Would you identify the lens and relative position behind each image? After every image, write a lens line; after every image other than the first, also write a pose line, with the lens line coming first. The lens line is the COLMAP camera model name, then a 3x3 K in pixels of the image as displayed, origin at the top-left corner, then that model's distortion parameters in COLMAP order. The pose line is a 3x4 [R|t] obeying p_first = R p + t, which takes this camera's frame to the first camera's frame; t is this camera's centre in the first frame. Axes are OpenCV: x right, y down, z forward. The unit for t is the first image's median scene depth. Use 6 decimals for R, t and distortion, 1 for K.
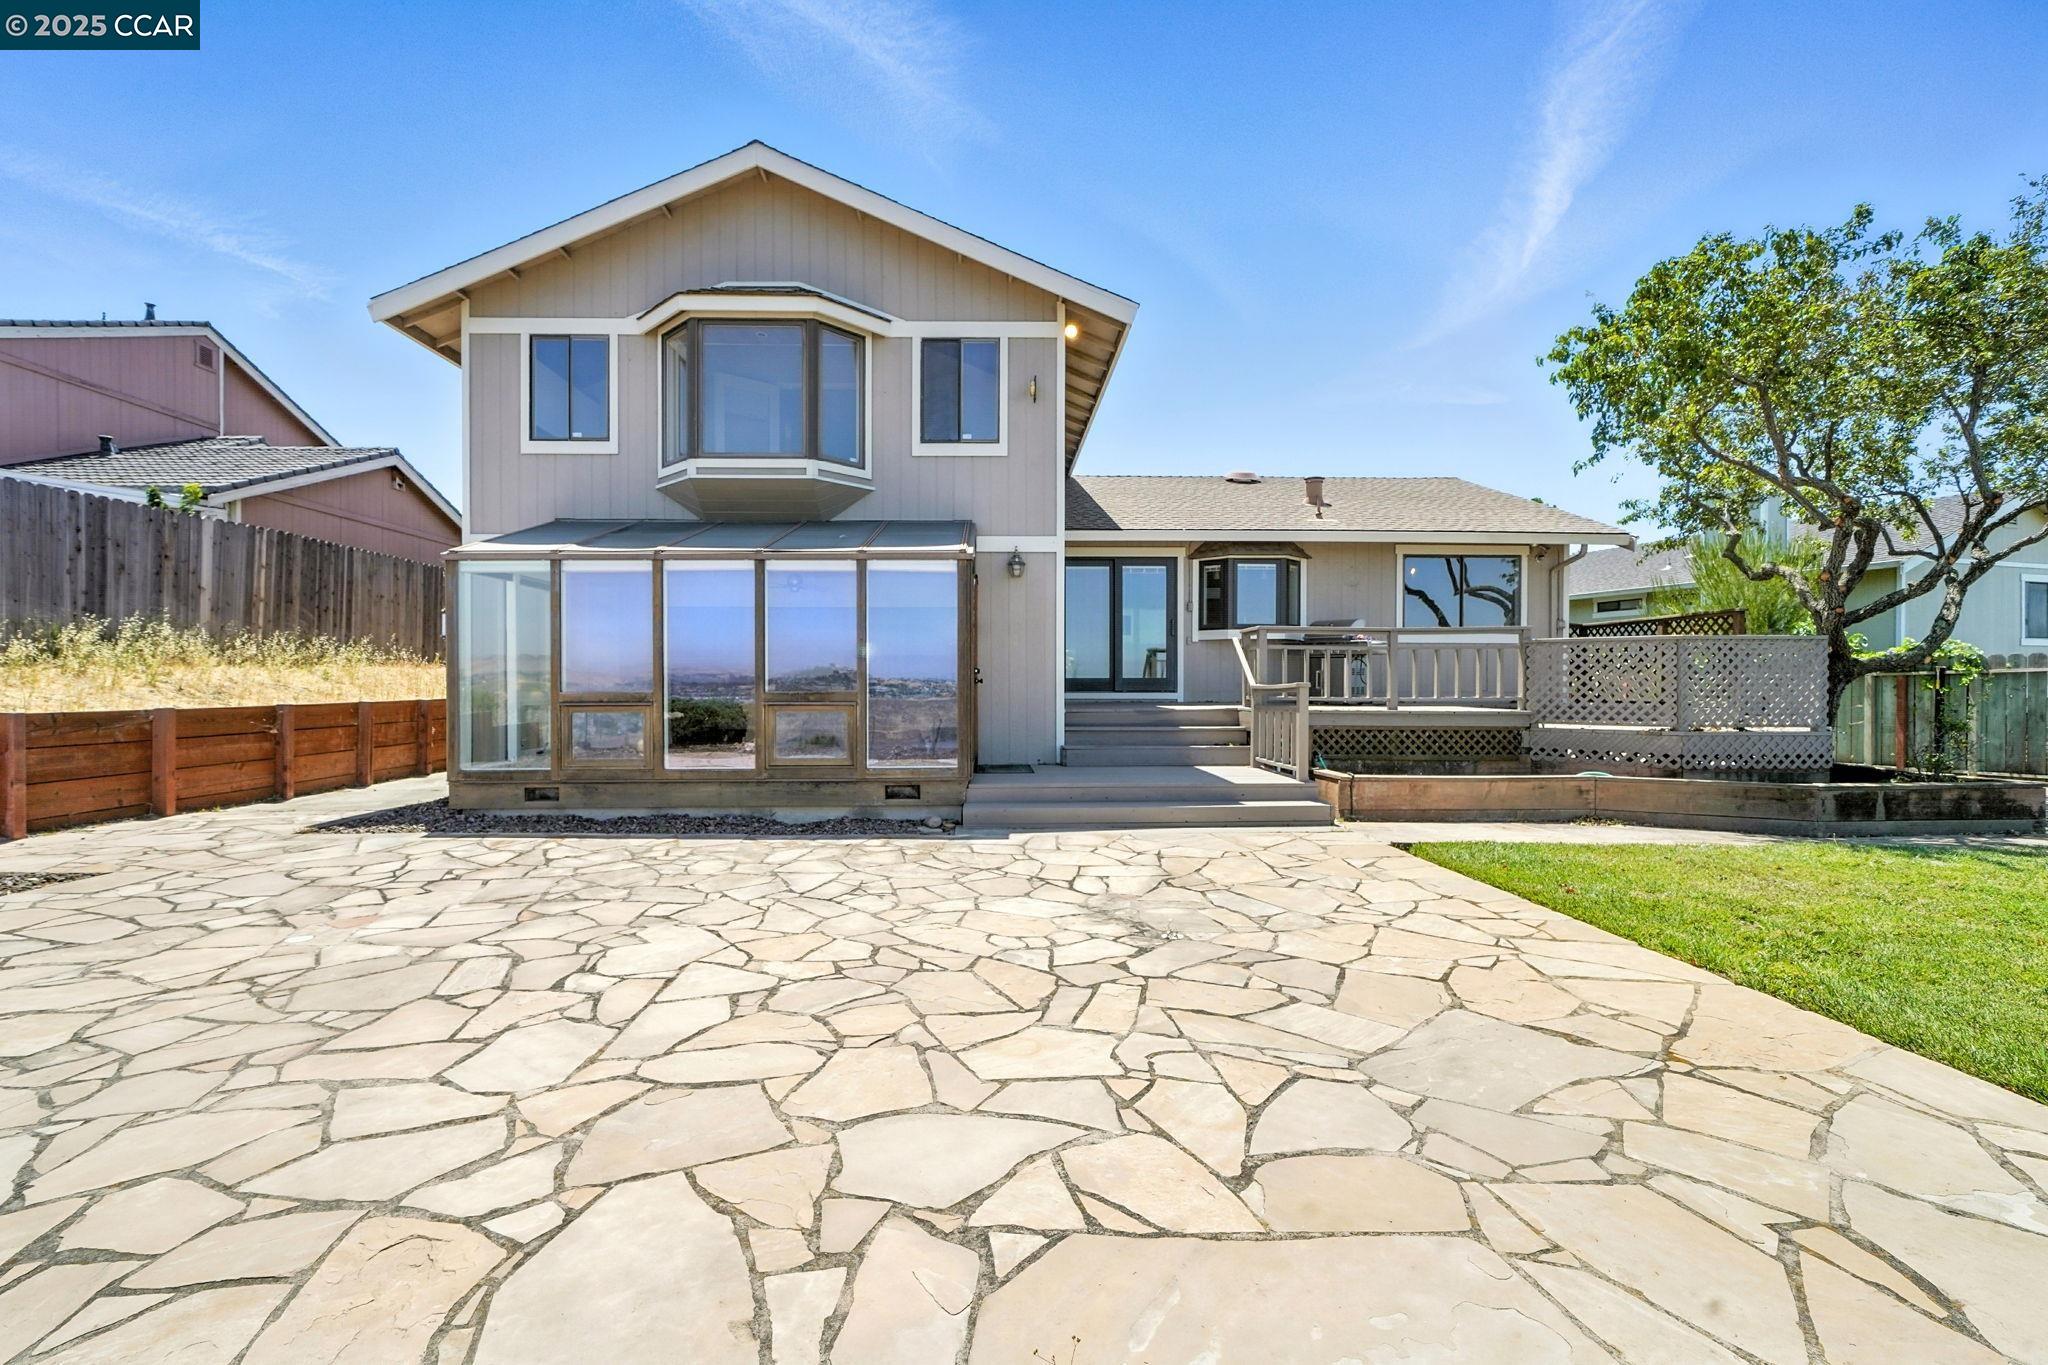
lens RADIAL K [[832.7, 0, 1020.9], [0, 832.7, 694.2], [0, 0, 1]] dist [-0.005774, 0.000890]
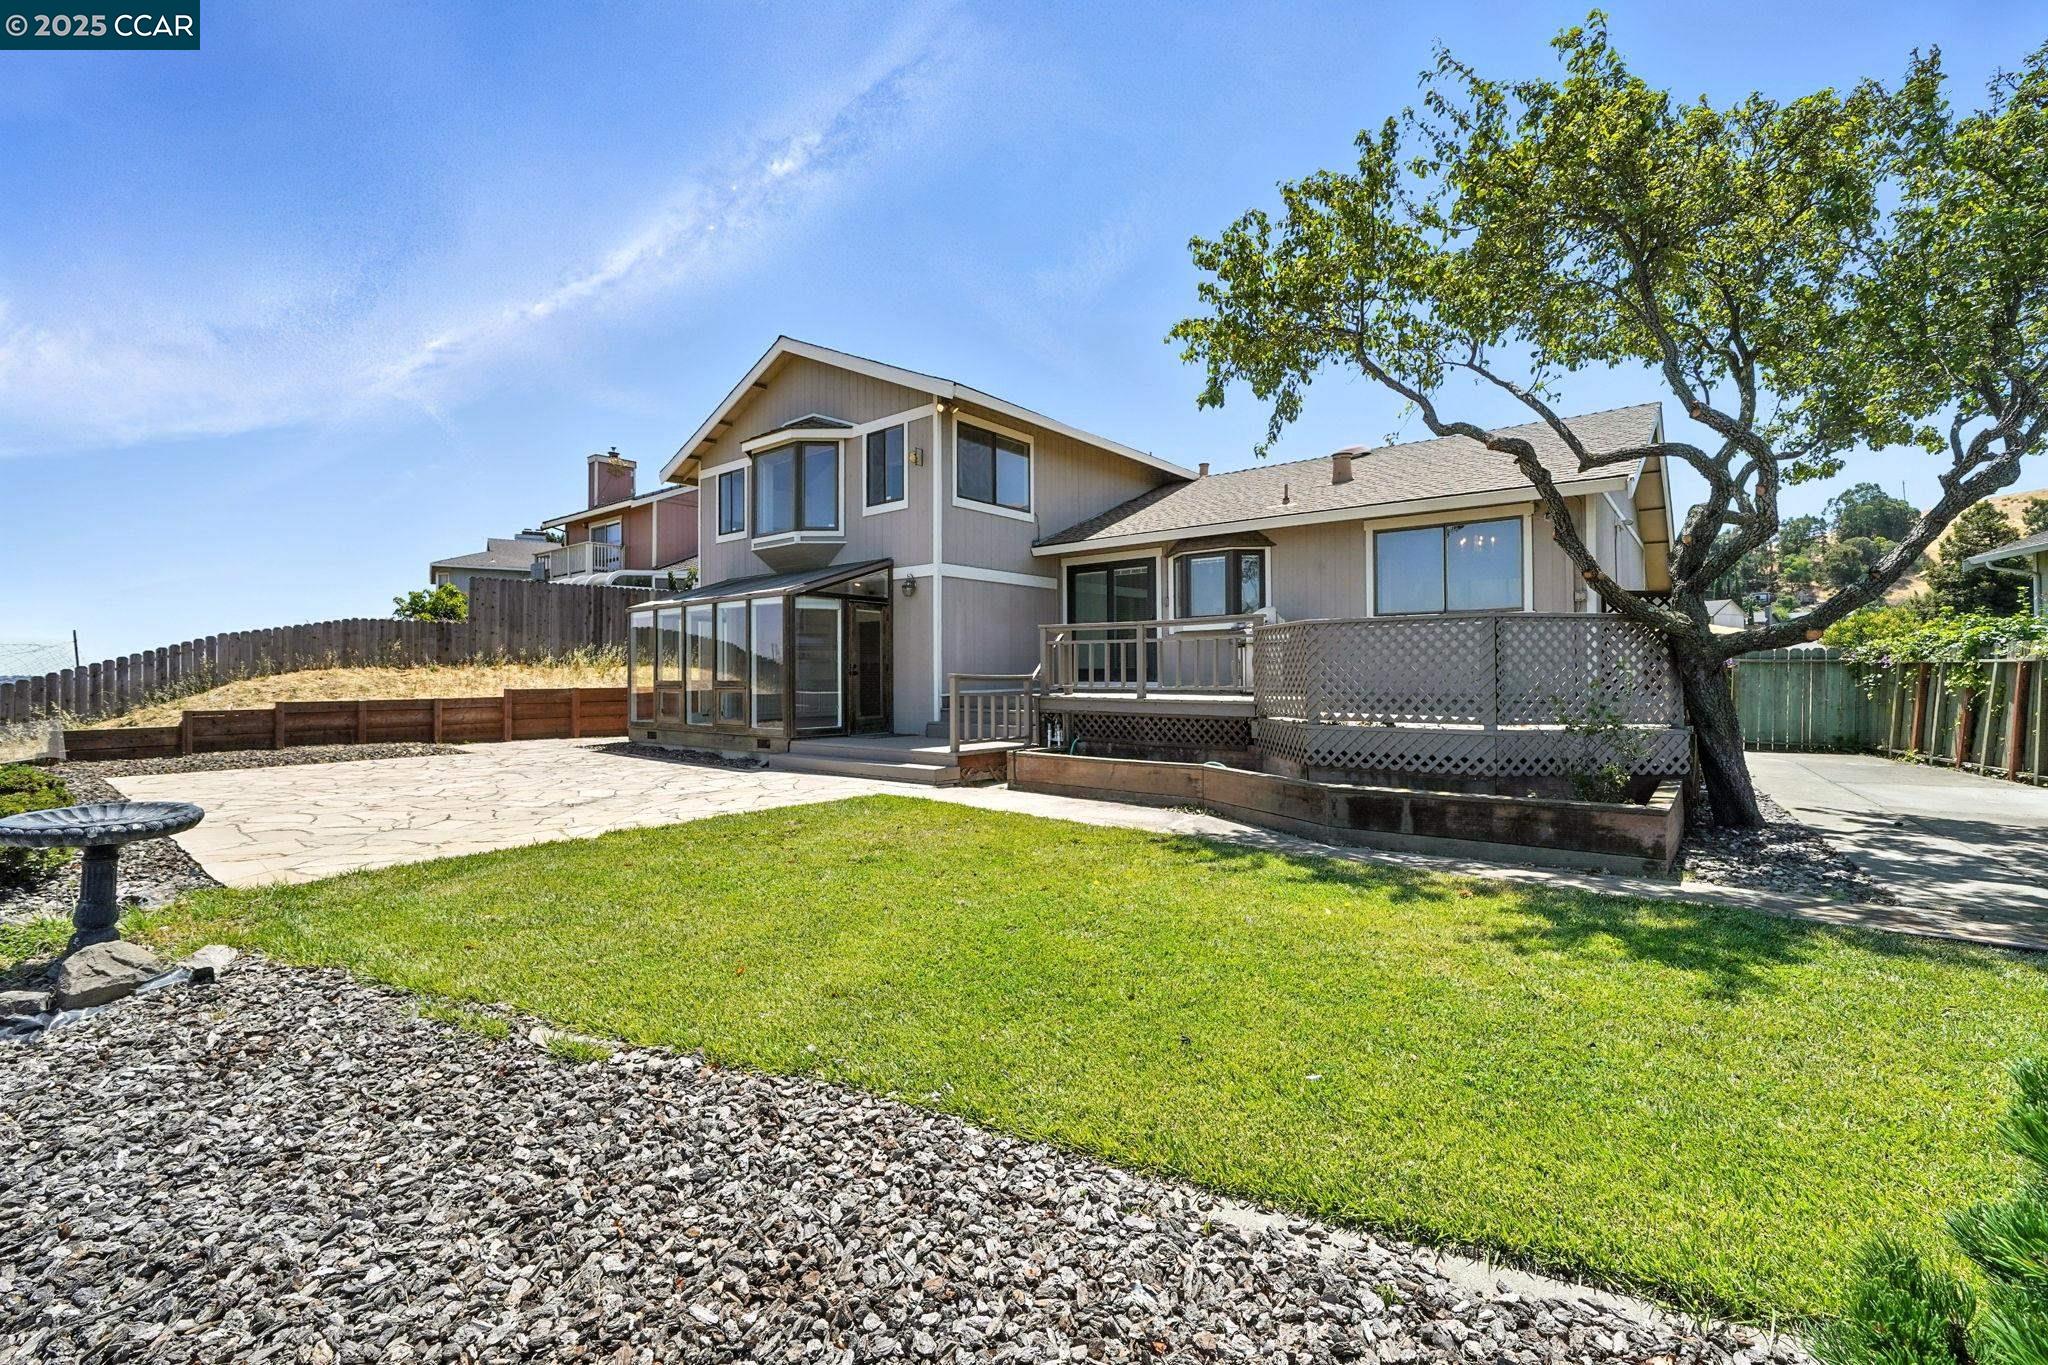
lens RADIAL K [[832.7, 0, 1024.6], [0, 832.7, 673.1], [0, 0, 1]] dist [-0.005774, 0.000890]
pose [[0.771124, -0.005220, -0.636664, 1.004926], [-0.002058, 0.999941, -0.010692, -0.001356], [0.636682, 0.009555, 0.771067, 0.071873]]
